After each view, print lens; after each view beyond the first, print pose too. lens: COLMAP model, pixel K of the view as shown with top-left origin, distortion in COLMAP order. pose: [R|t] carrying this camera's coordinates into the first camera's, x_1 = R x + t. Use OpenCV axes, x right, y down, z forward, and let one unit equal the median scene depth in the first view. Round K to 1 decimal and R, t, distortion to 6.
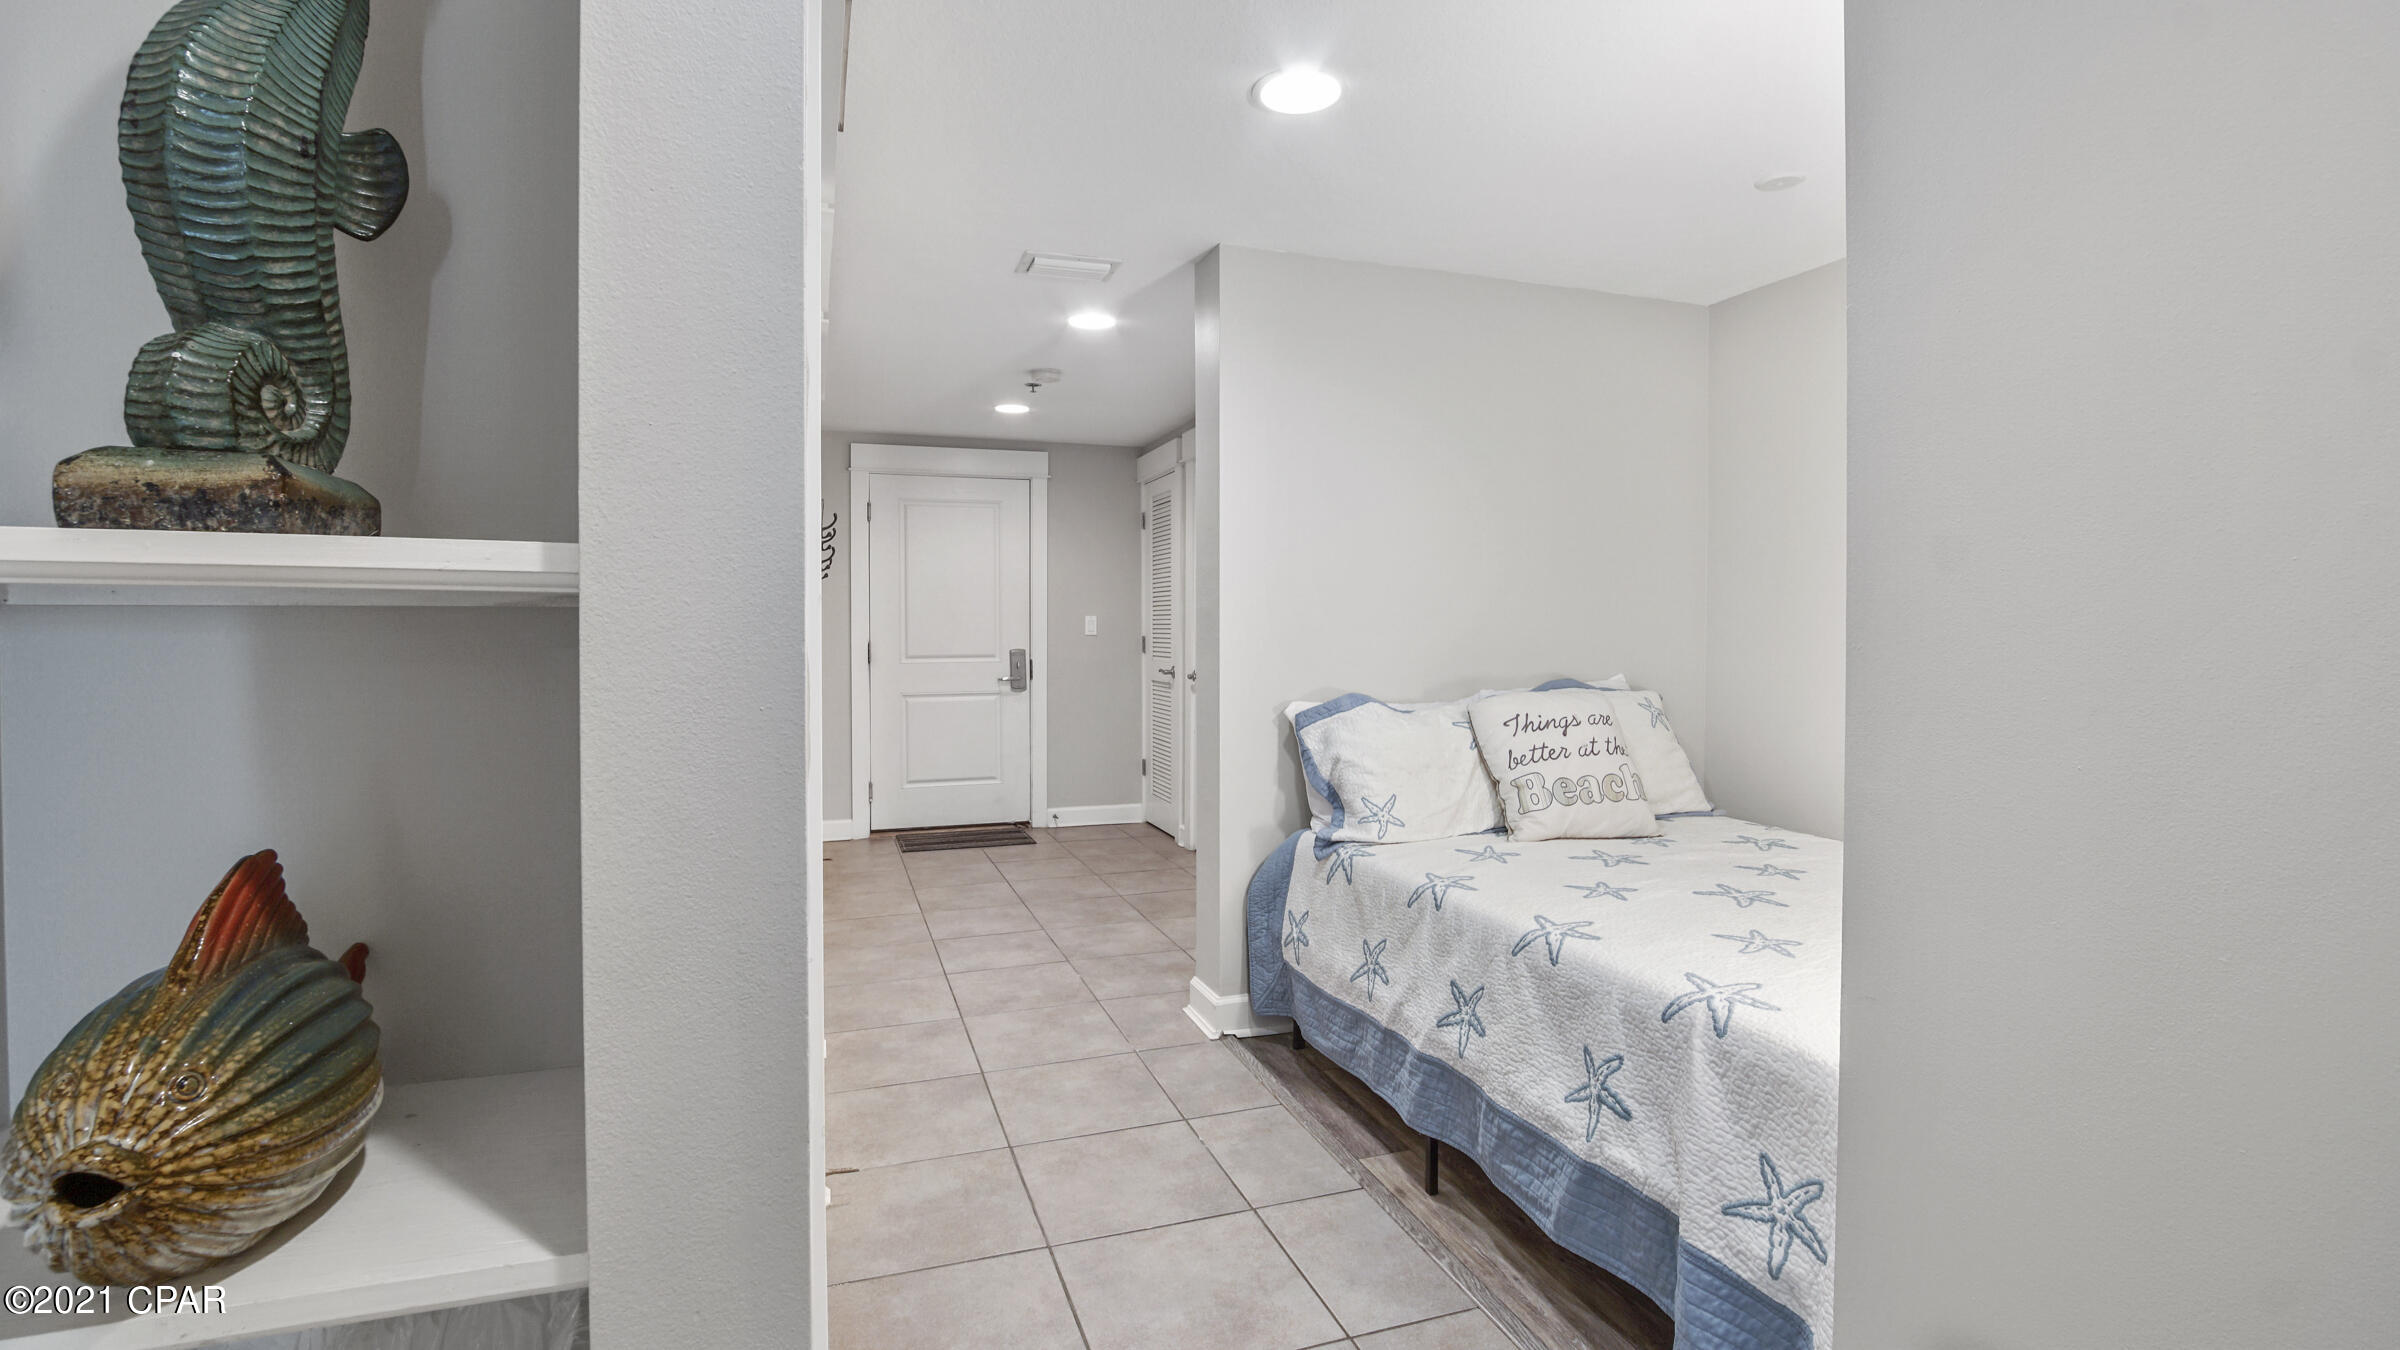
lens RADIAL K [[1083.3, 0, 1190.3], [0, 1083.3, 648.5], [0, 0, 1]] dist [-0.017023, 0.000248]
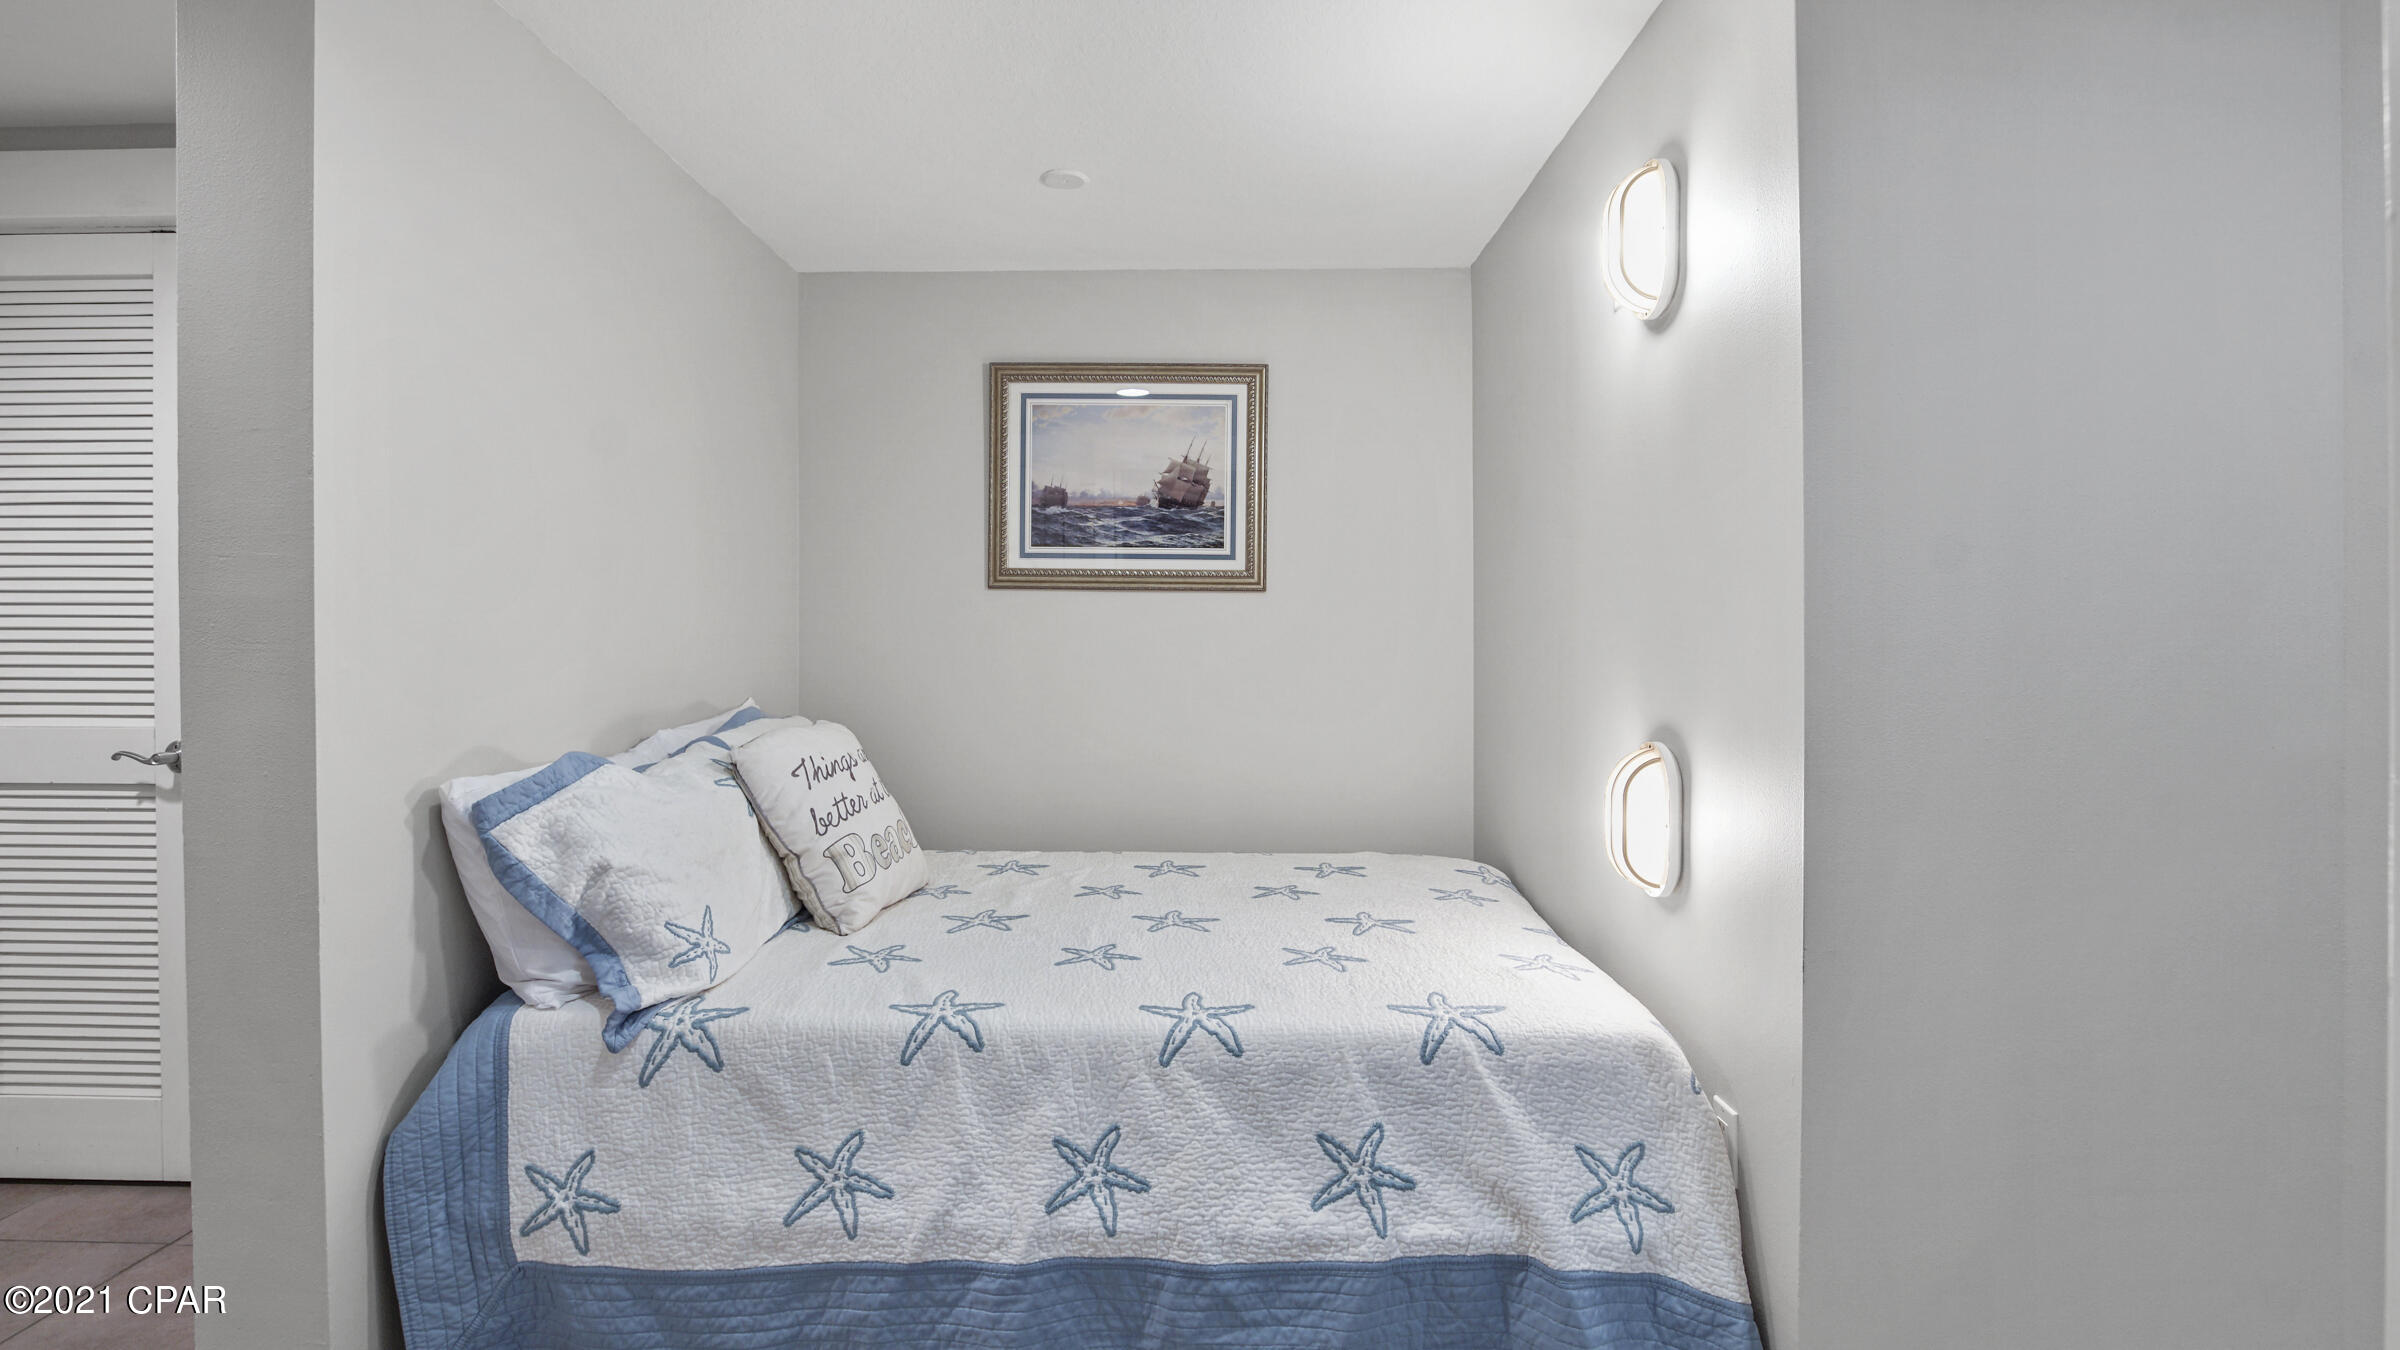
lens RADIAL K [[1083.3, 0, 1190.3], [0, 1083.3, 648.5], [0, 0, 1]] dist [-0.017023, 0.000248]
pose [[0.351079, -0.009259, 0.936300, -0.385252], [0.020715, 0.999783, 0.002119, -0.013242], [-0.936117, 0.018652, 0.351195, 0.663128]]
